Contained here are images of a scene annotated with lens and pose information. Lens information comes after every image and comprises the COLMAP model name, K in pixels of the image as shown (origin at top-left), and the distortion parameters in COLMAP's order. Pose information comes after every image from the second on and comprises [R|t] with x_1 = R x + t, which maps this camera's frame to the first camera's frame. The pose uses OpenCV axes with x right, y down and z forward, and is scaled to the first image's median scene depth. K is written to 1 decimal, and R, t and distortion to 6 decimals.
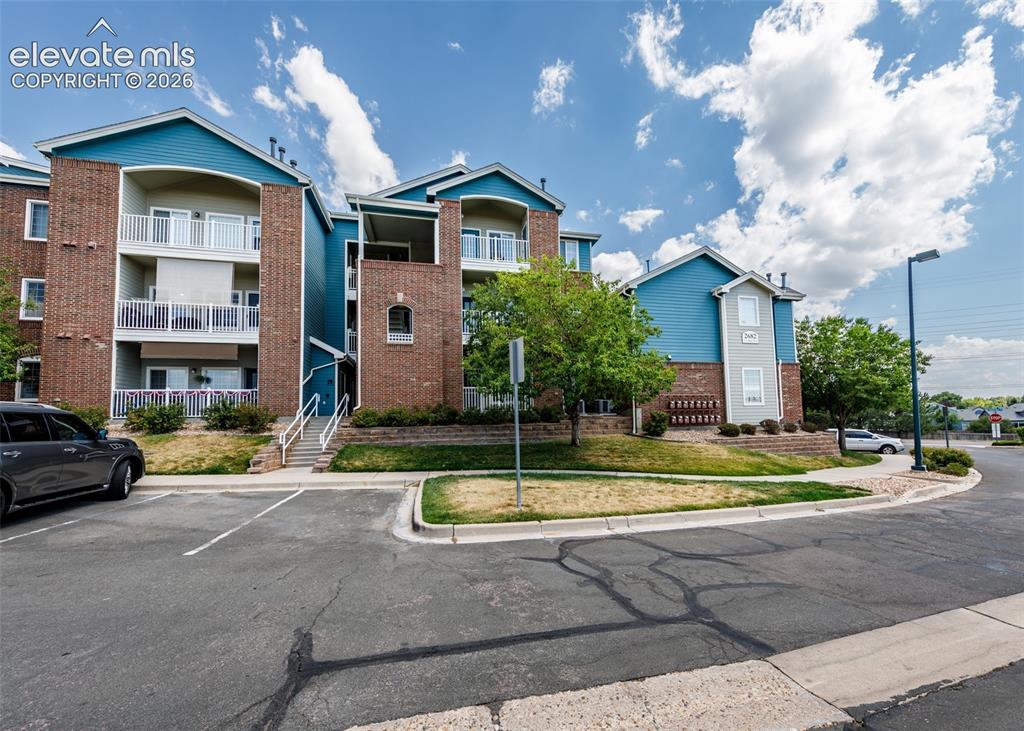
lens RADIAL K [[410.2, 0, 535.4], [0, 410.2, 396.7], [0, 0, 1]] dist [0.014633, -0.000326]
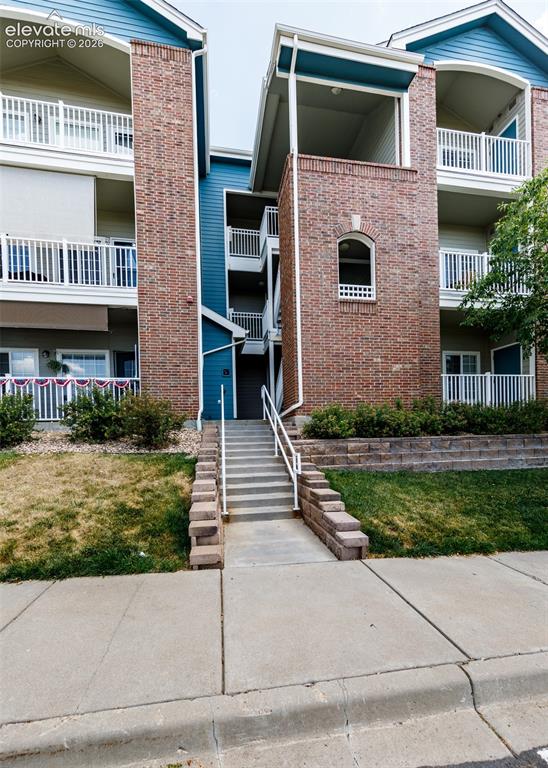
lens RADIAL K [[313.8, 0, 273.2], [0, 313.8, 432.8], [0, 0, 1]] dist [0.001985, 0.000060]
pose [[0.997159, 0.001624, -0.075314, -0.431717], [0.004026, 0.997190, 0.074802, 0.032443], [0.075224, -0.074892, 0.994350, 0.528078]]
